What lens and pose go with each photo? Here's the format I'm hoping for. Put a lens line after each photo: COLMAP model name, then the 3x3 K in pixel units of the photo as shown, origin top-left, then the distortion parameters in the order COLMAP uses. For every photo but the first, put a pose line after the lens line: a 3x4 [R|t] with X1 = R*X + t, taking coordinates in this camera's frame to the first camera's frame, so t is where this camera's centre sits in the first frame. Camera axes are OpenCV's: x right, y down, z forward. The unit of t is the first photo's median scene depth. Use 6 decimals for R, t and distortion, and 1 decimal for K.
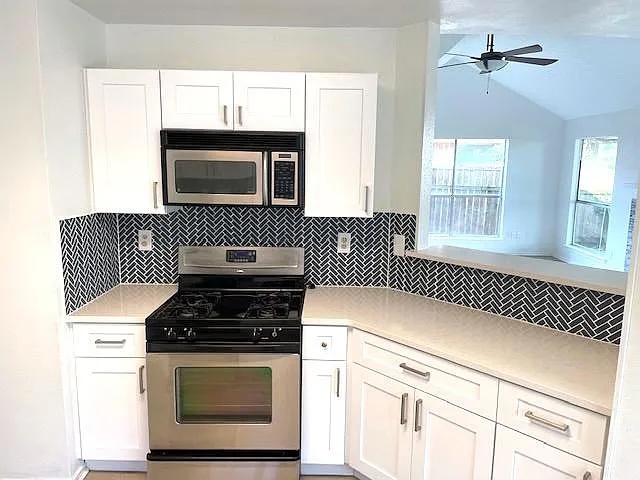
lens RADIAL K [[487.8, 0, 322.2], [0, 487.8, 241.3], [0, 0, 1]] dist [0.042205, -0.019382]
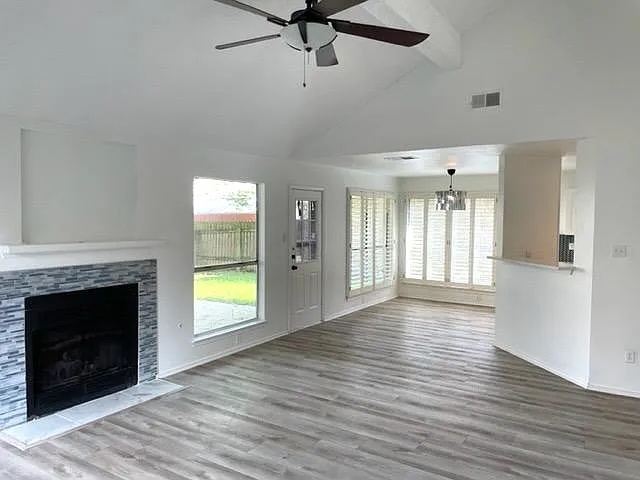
lens RADIAL K [[487.8, 0, 328.3], [0, 487.8, 236.6], [0, 0, 1]] dist [0.042205, -0.019382]
pose [[-0.866590, -0.046583, 0.496842, 0.080807], [0.059081, 0.979053, 0.194844, -0.498475], [-0.495511, 0.198204, -0.845686, 3.025257]]
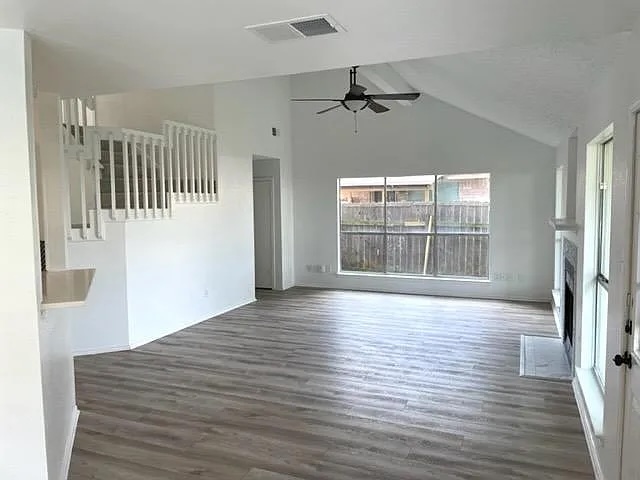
lens RADIAL K [[487.8, 0, 320.6], [0, 487.8, 240.6], [0, 0, 1]] dist [0.042205, -0.019382]
pose [[0.936299, 0.001081, -0.351202, 1.256273], [-0.031653, 0.996185, -0.081319, 0.010370], [0.349774, 0.087256, 0.932762, 0.146187]]
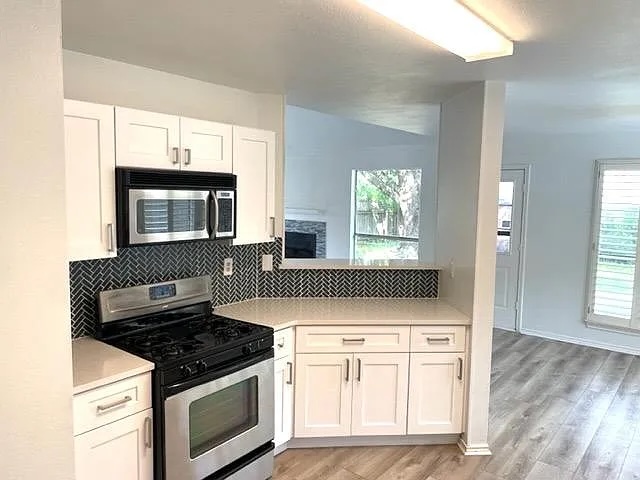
lens RADIAL K [[487.8, 0, 316.3], [0, 487.8, 240.9], [0, 0, 1]] dist [0.042205, -0.019382]
pose [[0.620530, -0.086334, 0.779416, -0.825199], [0.122549, 0.992386, 0.012357, -0.052107], [-0.774548, 0.087848, 0.626385, 0.122037]]
